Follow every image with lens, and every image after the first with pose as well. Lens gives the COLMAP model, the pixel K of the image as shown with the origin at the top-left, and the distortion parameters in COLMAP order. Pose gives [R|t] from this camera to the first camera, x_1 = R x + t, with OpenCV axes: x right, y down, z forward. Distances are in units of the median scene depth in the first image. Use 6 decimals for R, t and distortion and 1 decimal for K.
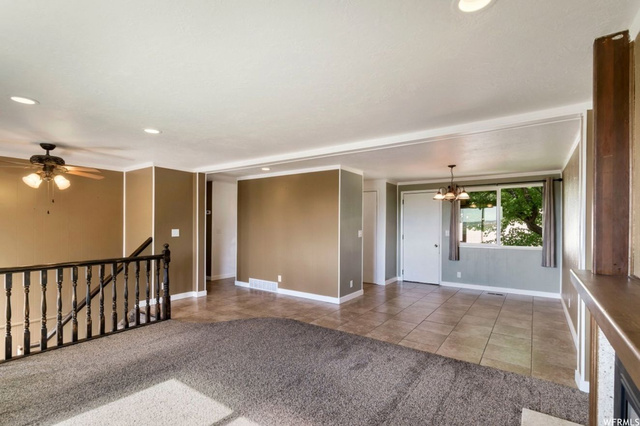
lens RADIAL K [[297.7, 0, 329.0], [0, 297.7, 226.1], [0, 0, 1]] dist [-0.000629, -0.000414]
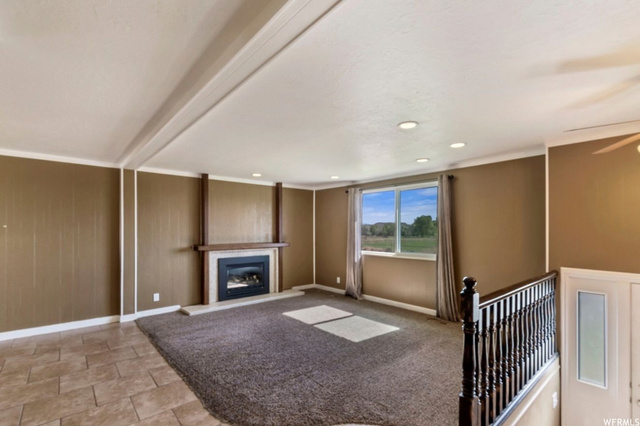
lens RADIAL K [[297.7, 0, 329.0], [0, 297.7, 226.1], [0, 0, 1]] dist [-0.000629, -0.000414]
pose [[-0.970800, -0.000890, 0.239889, -0.330529], [-0.002119, 0.999986, -0.004863, -0.010745], [-0.239881, -0.005229, -0.970788, 1.076480]]
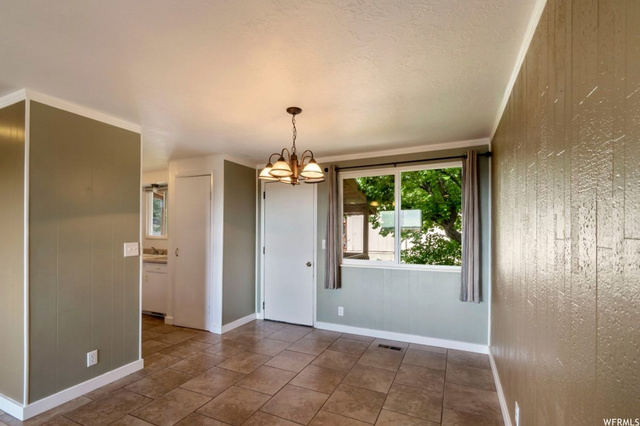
lens RADIAL K [[297.5, 0, 320.9], [0, 297.5, 235.8], [0, 0, 1]] dist [-0.016838, -0.000077]
pose [[0.984750, -0.006747, 0.173847, 0.329341], [0.004739, 0.999917, 0.011960, -0.001658], [-0.173913, -0.010954, 0.984700, 0.454000]]
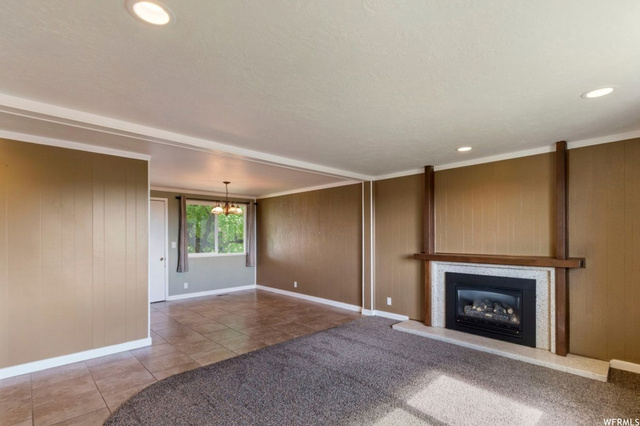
lens RADIAL K [[302.1, 0, 321.0], [0, 302.1, 236.1], [0, 0, 1]] dist [-0.002158, -0.000403]
pose [[0.202918, -0.005503, 0.979180, -0.541935], [0.010298, 0.999941, 0.003486, -0.004628], [-0.979142, 0.009376, 0.202963, 0.387700]]
